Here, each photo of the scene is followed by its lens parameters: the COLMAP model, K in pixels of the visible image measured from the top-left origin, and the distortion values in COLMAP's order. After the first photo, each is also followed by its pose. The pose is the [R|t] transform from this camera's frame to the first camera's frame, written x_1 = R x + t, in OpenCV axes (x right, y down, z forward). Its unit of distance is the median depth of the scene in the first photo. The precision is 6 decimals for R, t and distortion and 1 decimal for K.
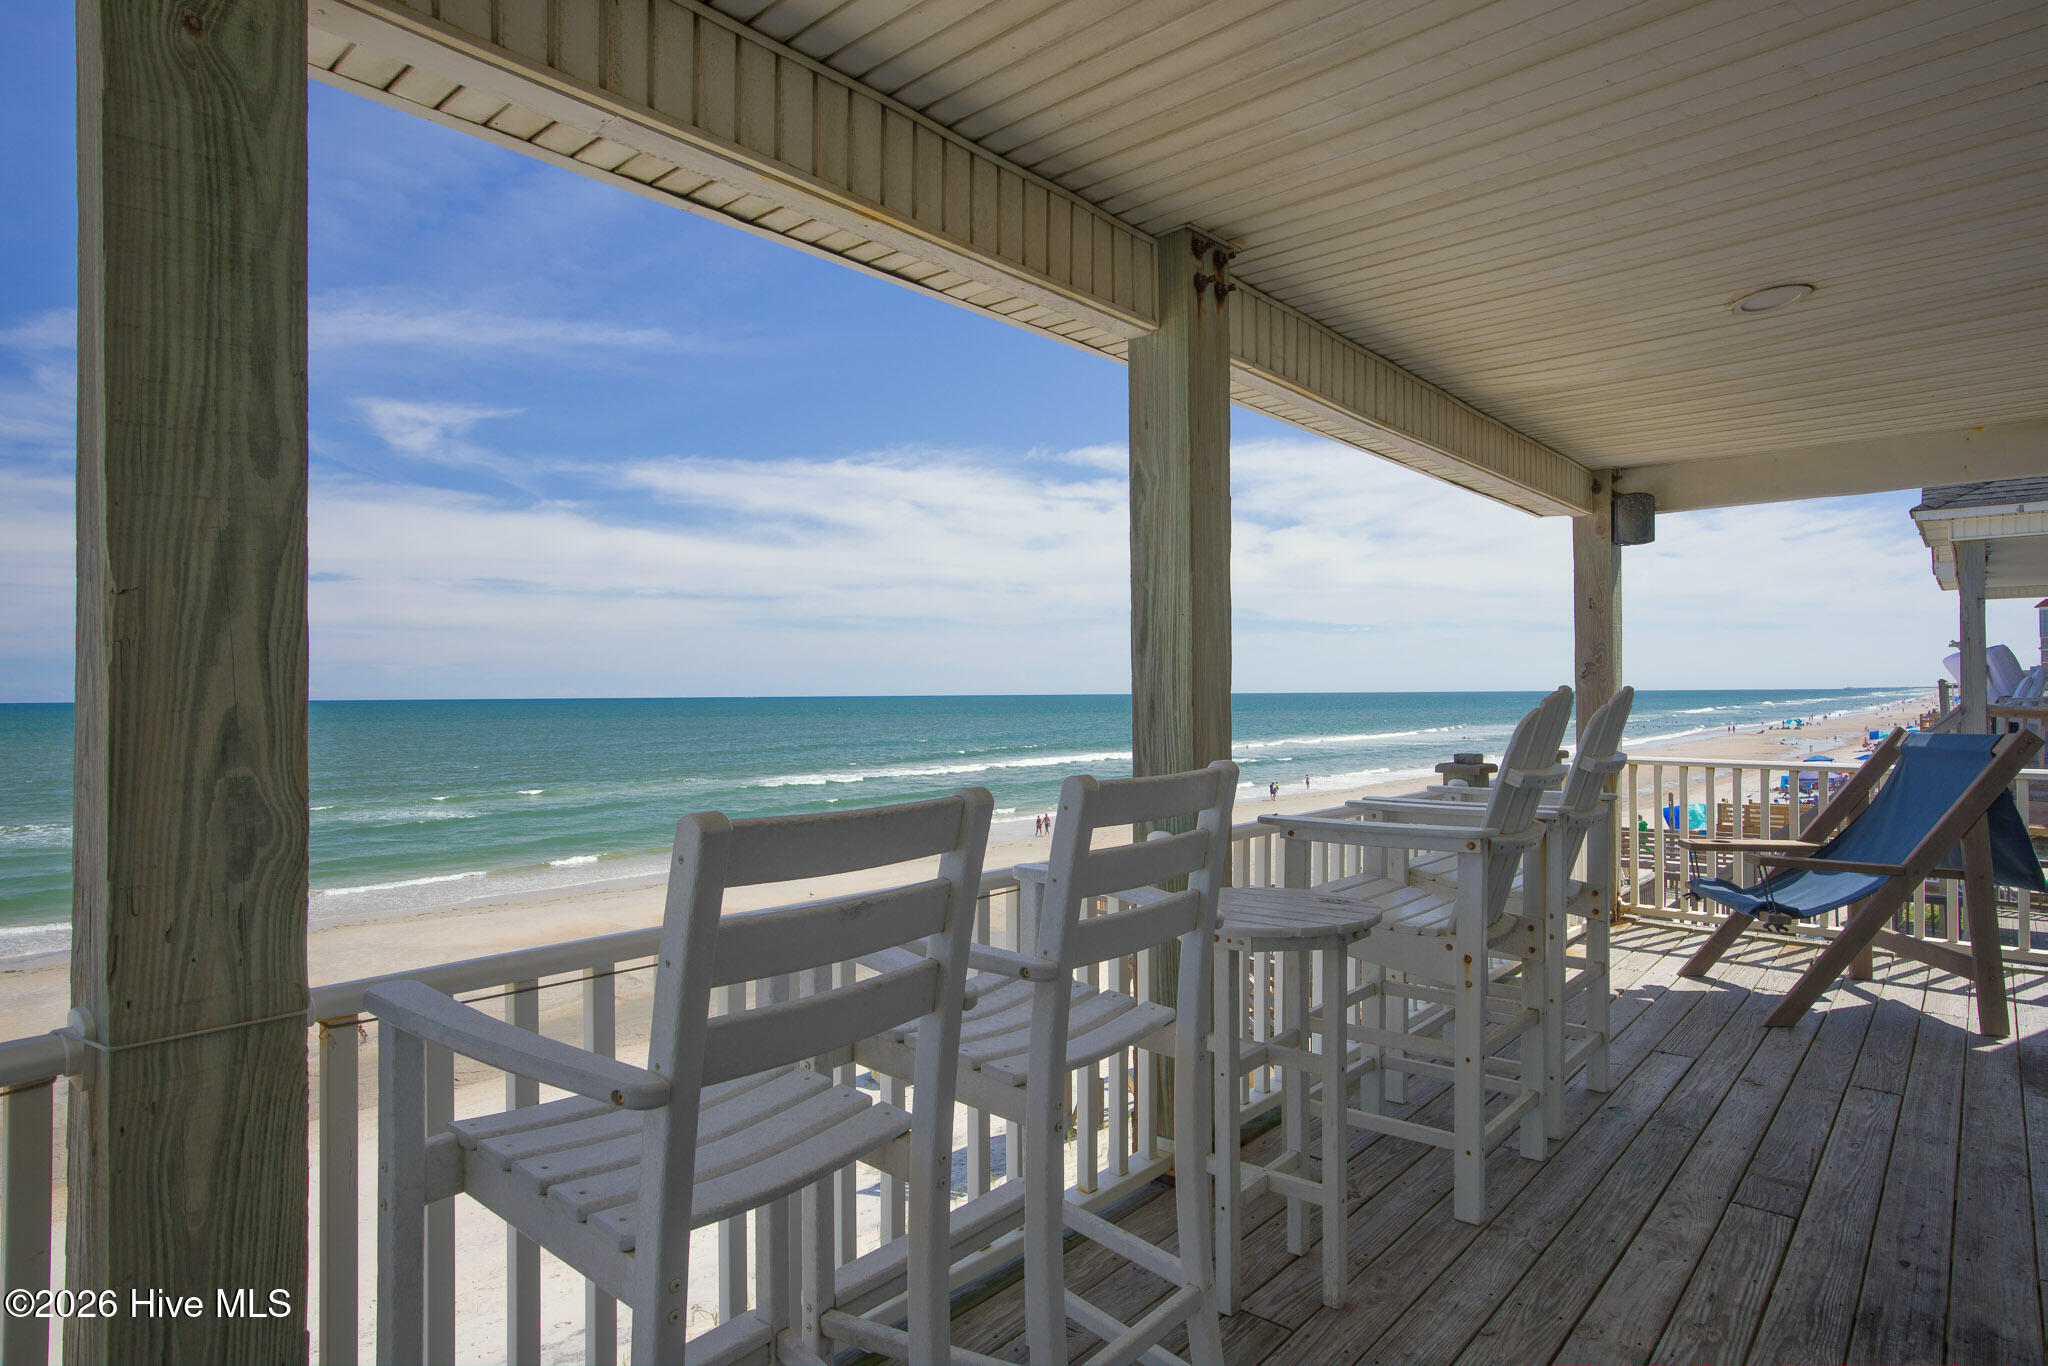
lens RADIAL K [[1128.0, 0, 1032.6], [0, 1128.0, 682.4], [0, 0, 1]] dist [-0.006127, 0.022825]
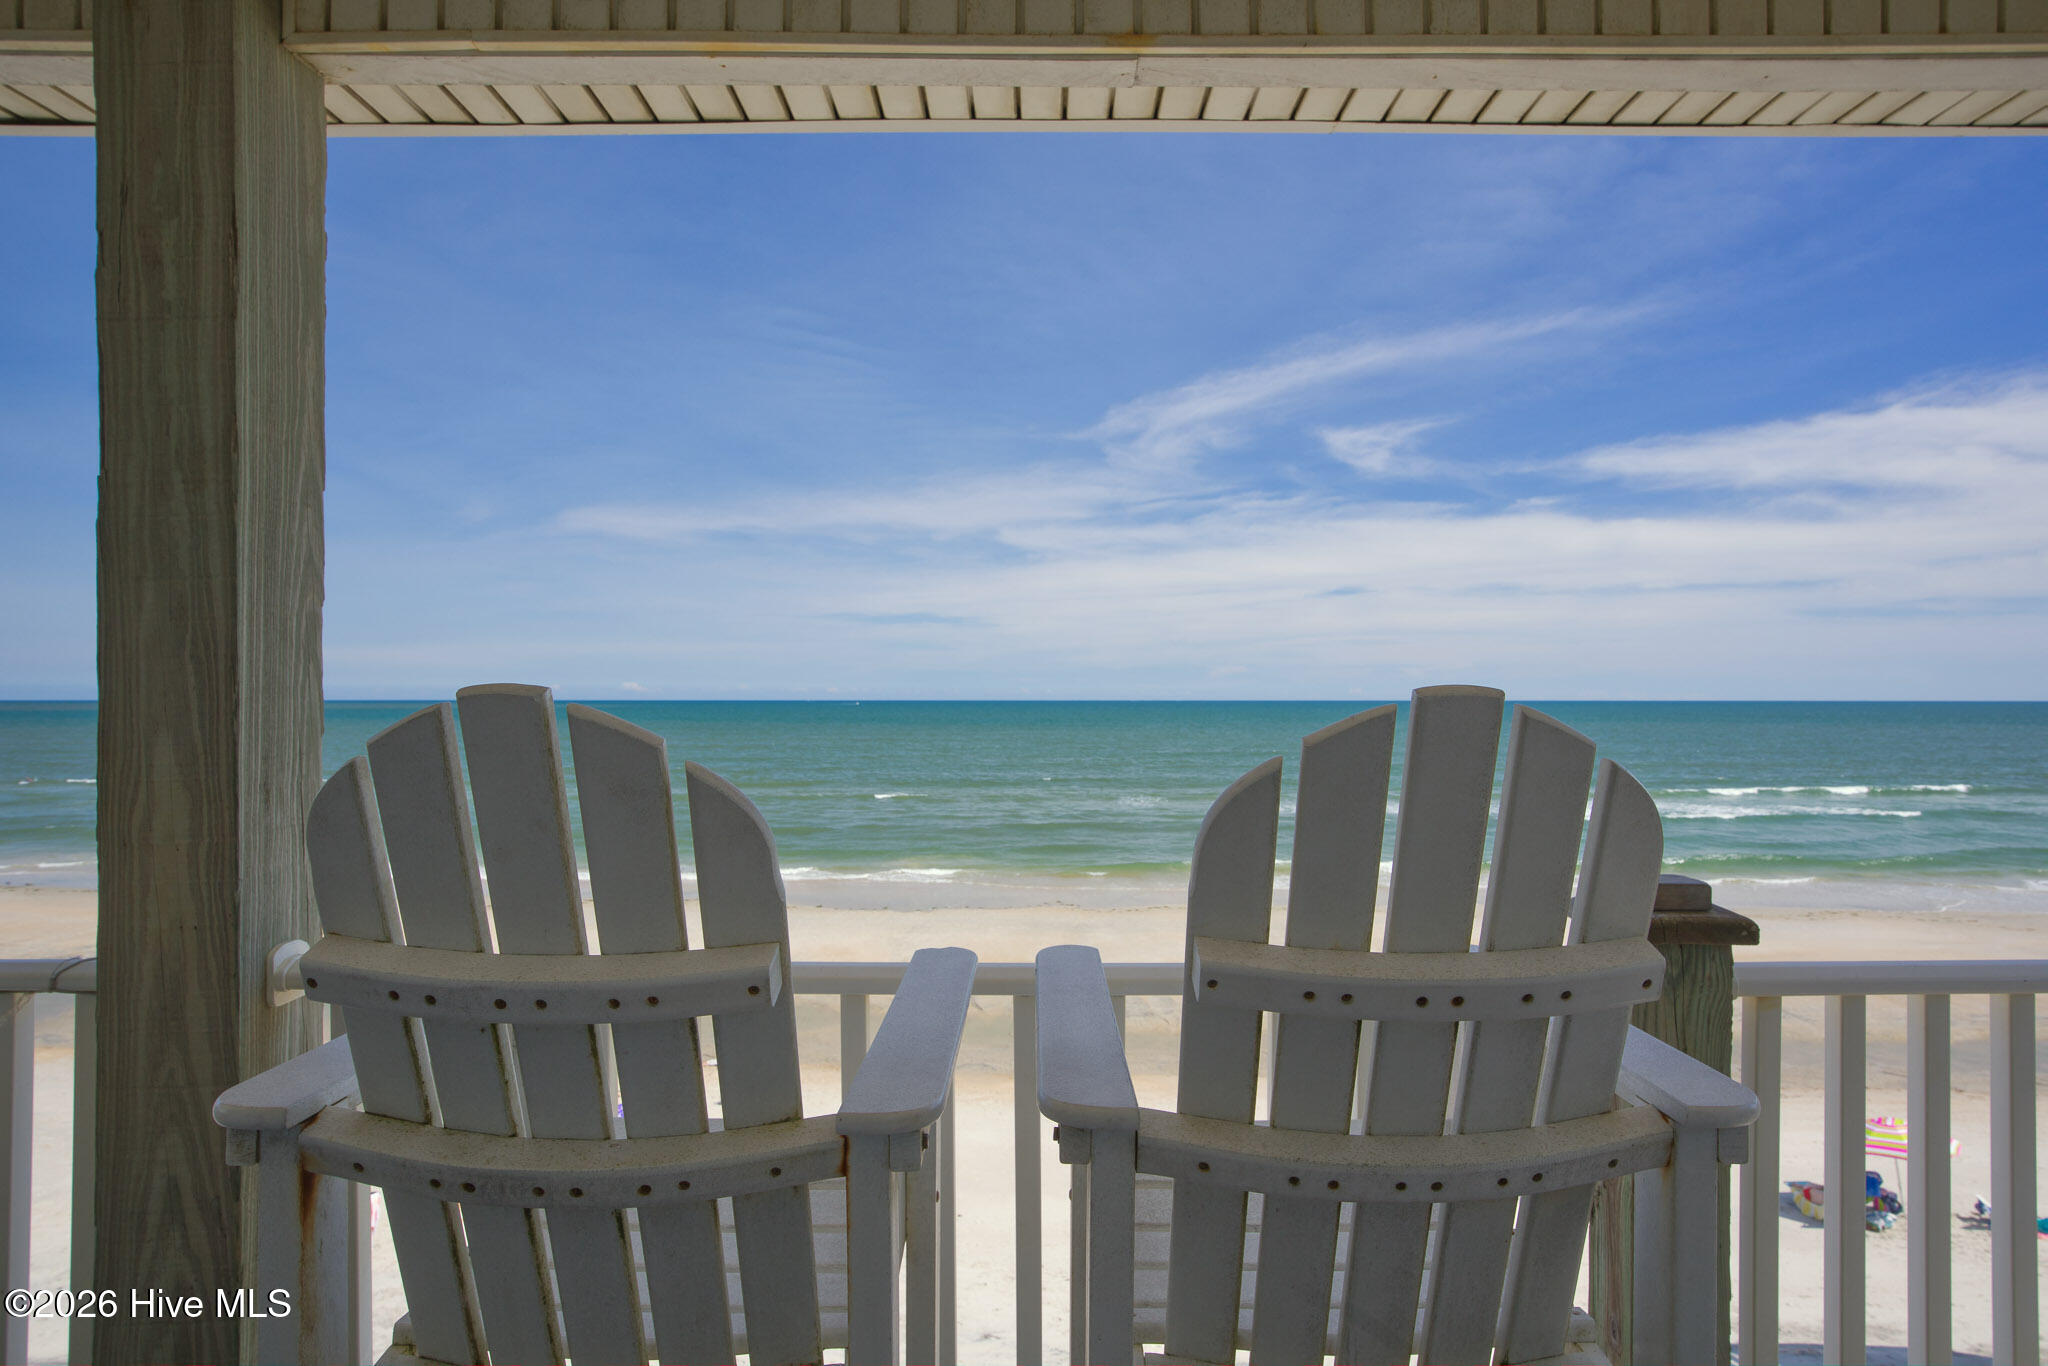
lens RADIAL K [[1131.1, 0, 1026.2], [0, 1131.1, 695.0], [0, 0, 1]] dist [-0.037973, 0.029222]
pose [[0.661093, 0.003958, -0.750293, 0.610542], [0.001912, 0.999974, 0.006960, 0.004008], [0.750301, -0.006036, 0.661069, 0.719566]]
